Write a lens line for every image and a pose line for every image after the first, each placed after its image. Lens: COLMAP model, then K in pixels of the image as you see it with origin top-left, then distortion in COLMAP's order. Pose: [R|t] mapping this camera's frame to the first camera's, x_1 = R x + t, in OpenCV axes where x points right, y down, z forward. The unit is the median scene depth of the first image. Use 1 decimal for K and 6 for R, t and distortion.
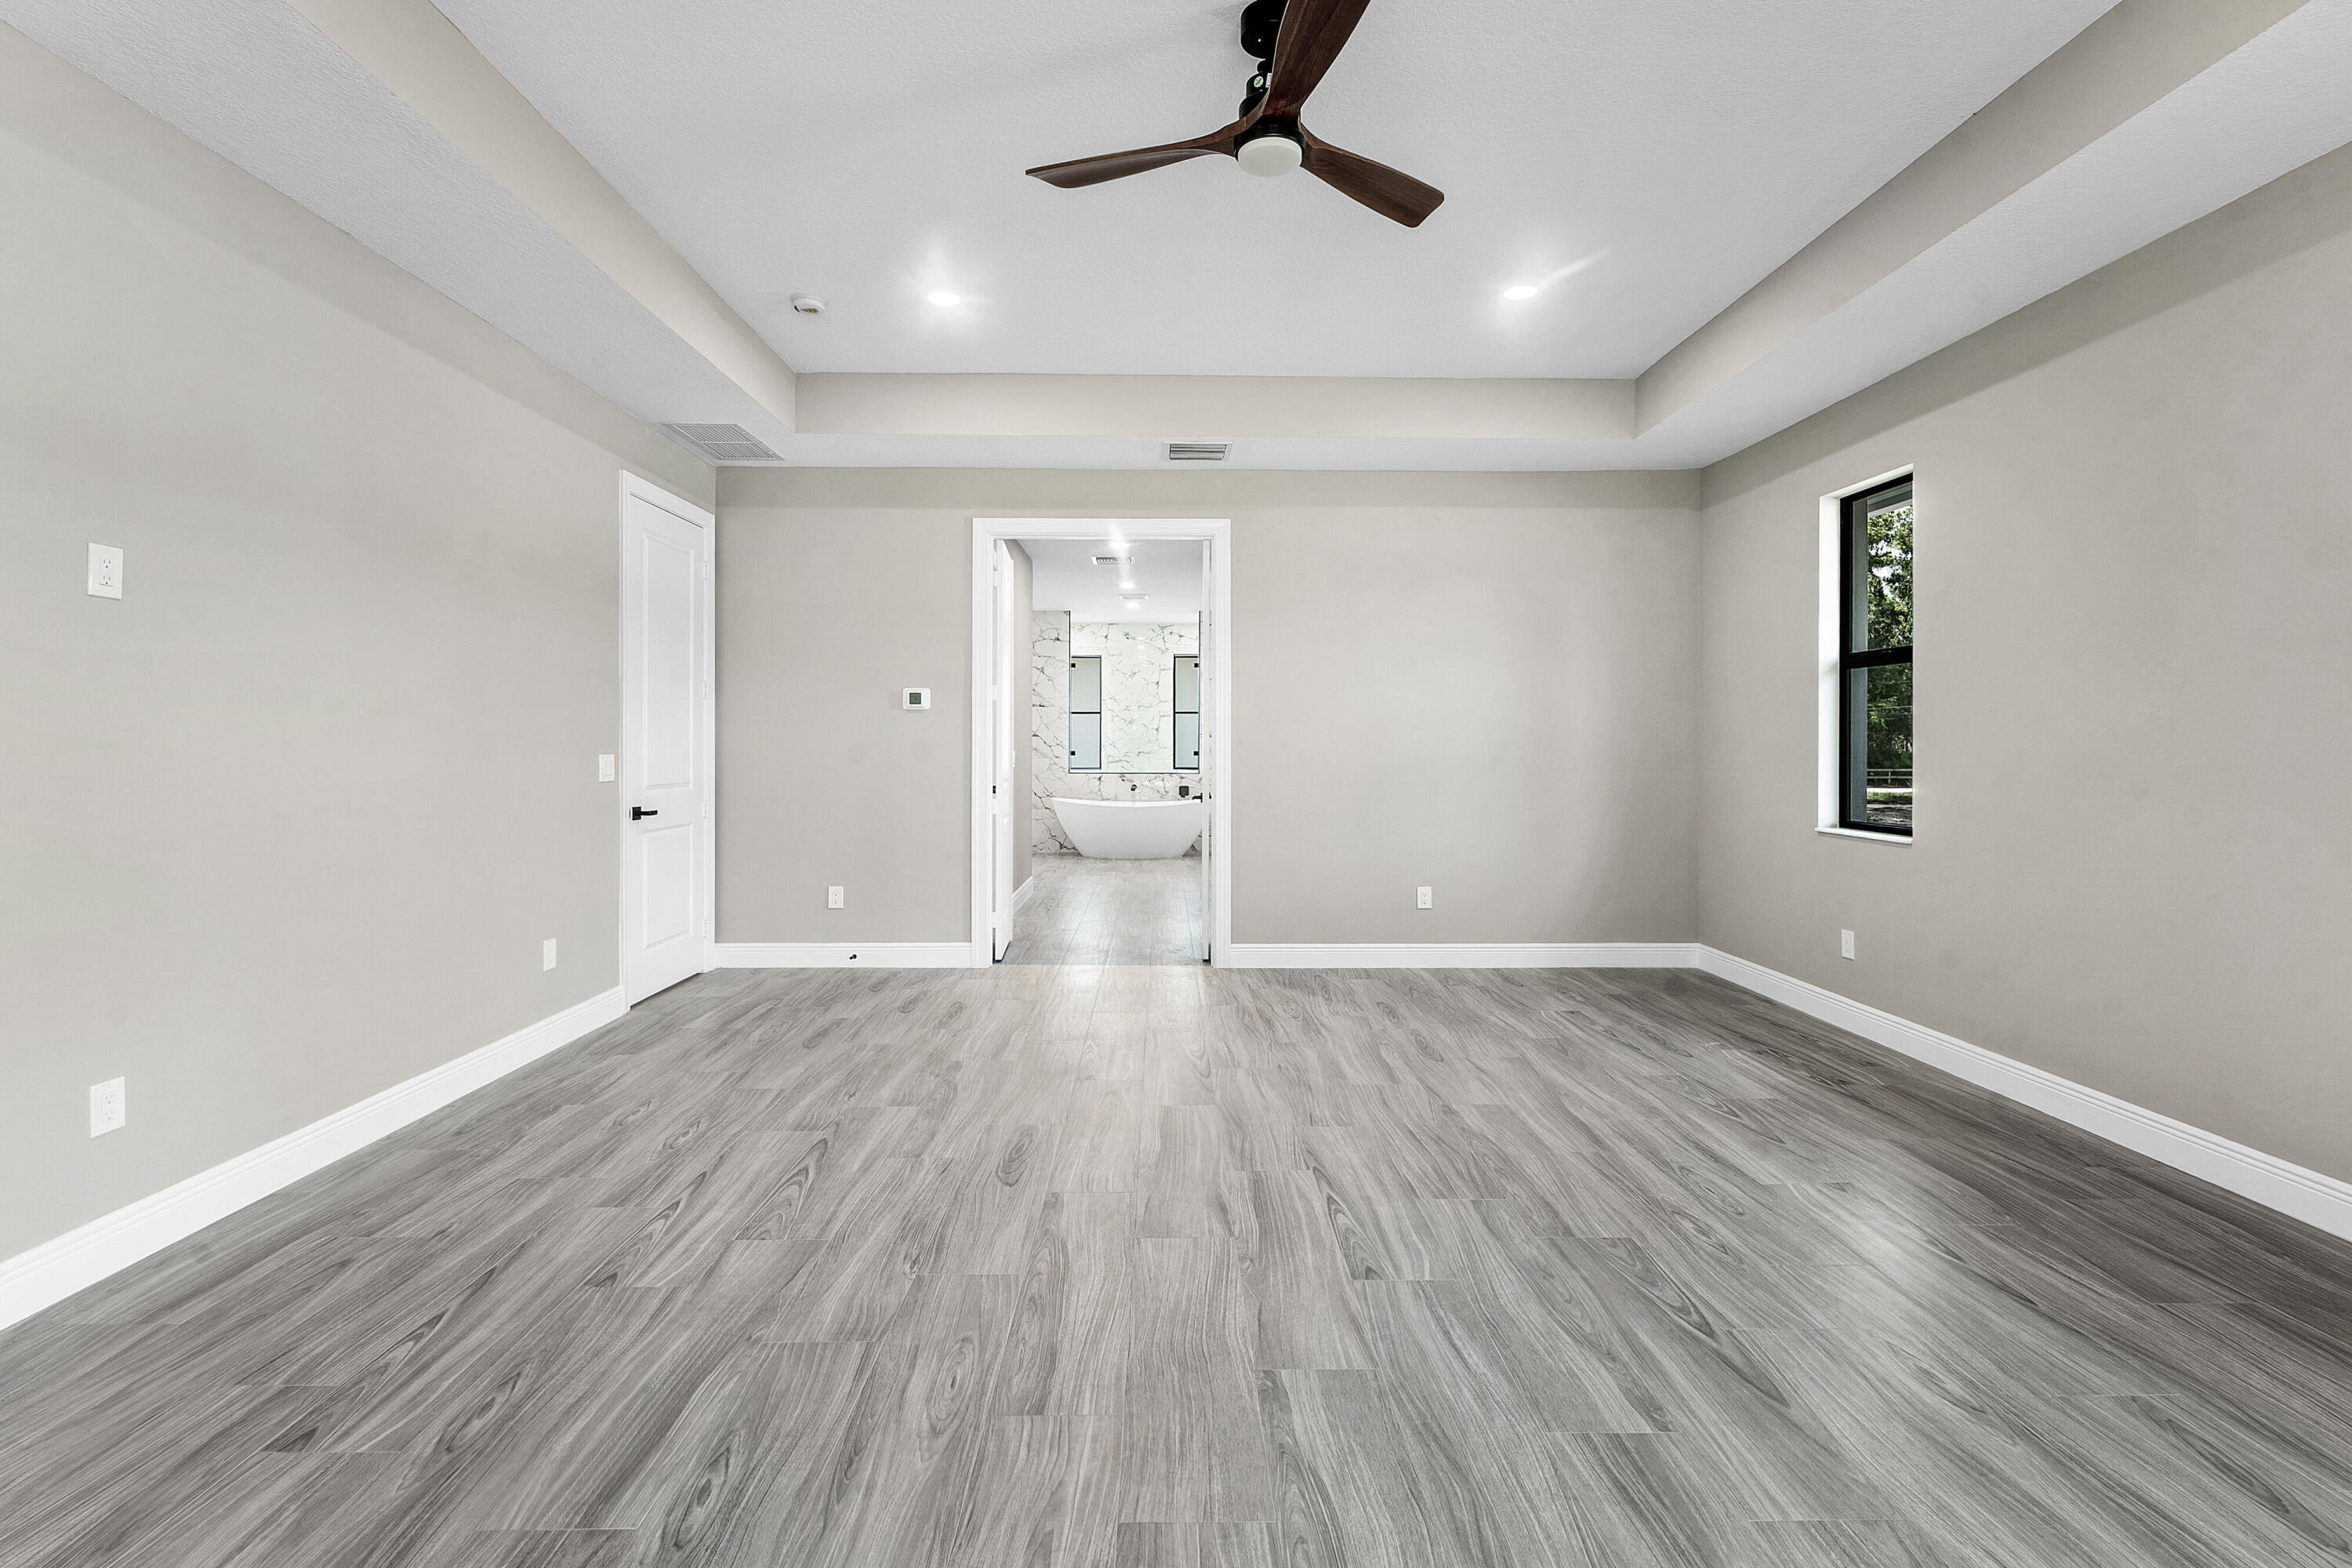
lens RADIAL K [[1064.4, 0, 1176.0], [0, 1064.4, 784.0], [0, 0, 1]] dist [-0.000069, -0.001153]
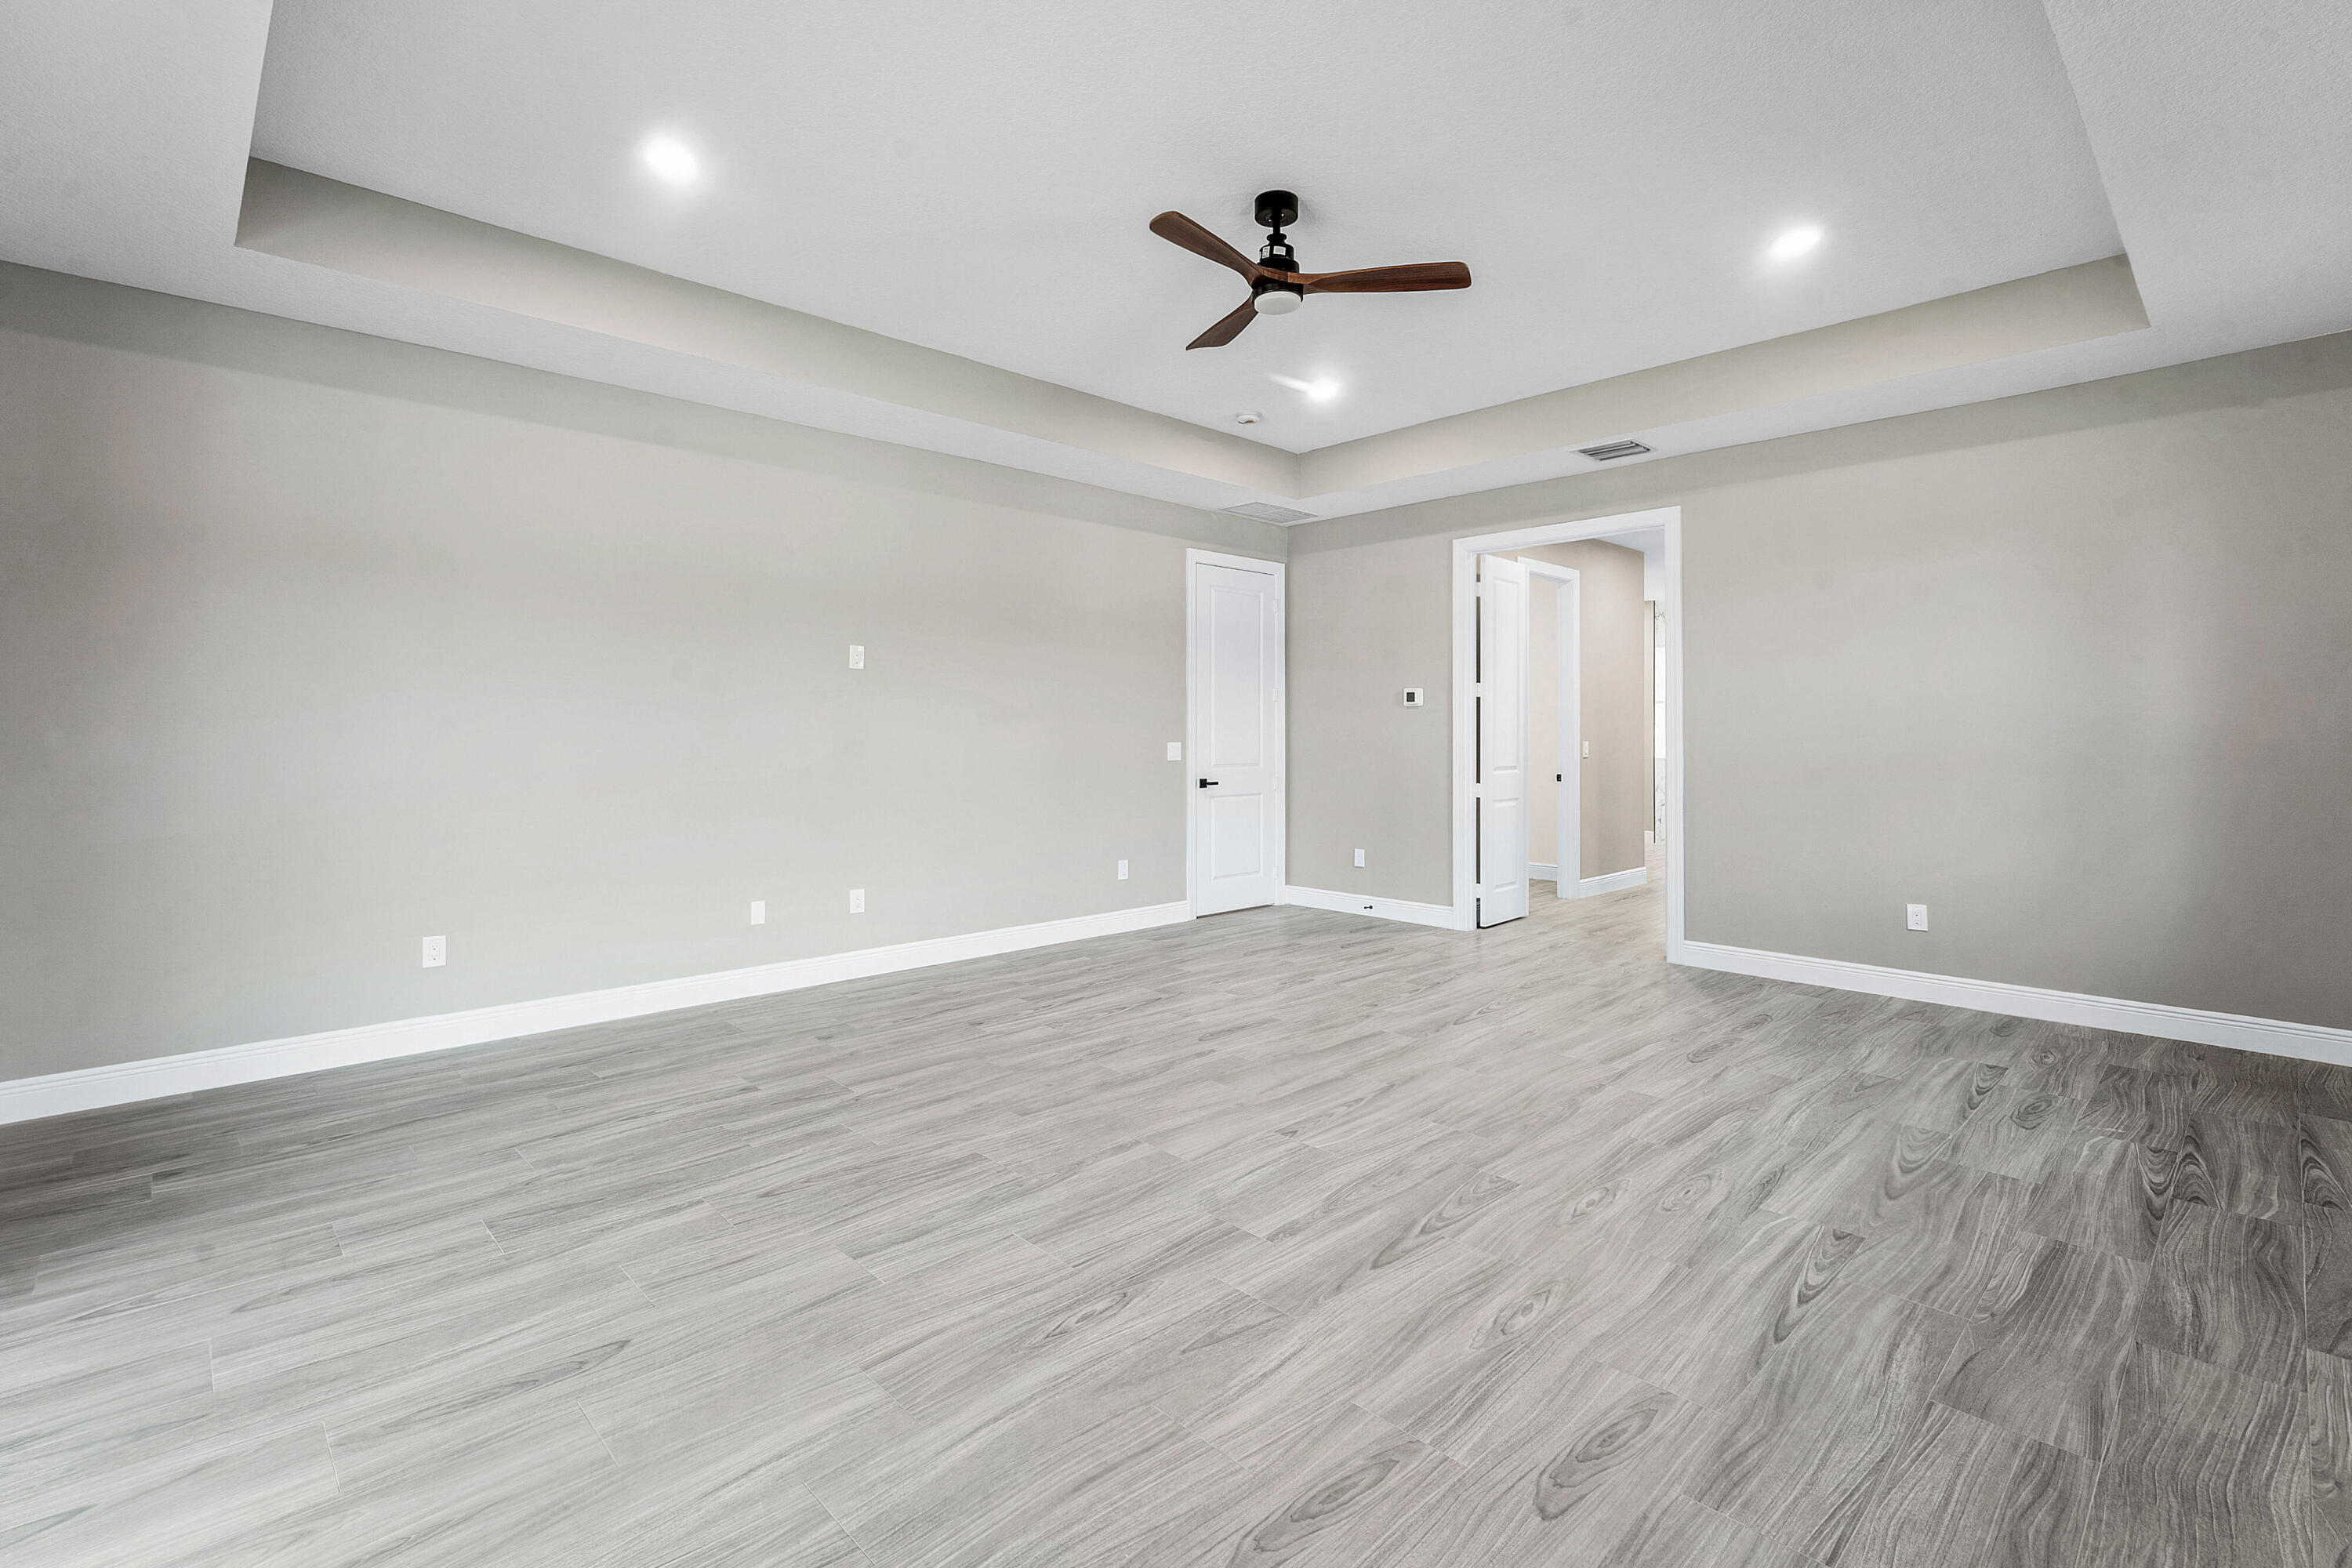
lens RADIAL K [[1064.4, 0, 1176.0], [0, 1064.4, 784.0], [0, 0, 1]] dist [-0.000069, -0.001153]
pose [[0.681608, 0.033983, -0.730928, 0.727120], [-0.026689, 0.999411, 0.021577, -0.002234], [0.731230, 0.004801, 0.682114, -0.012454]]
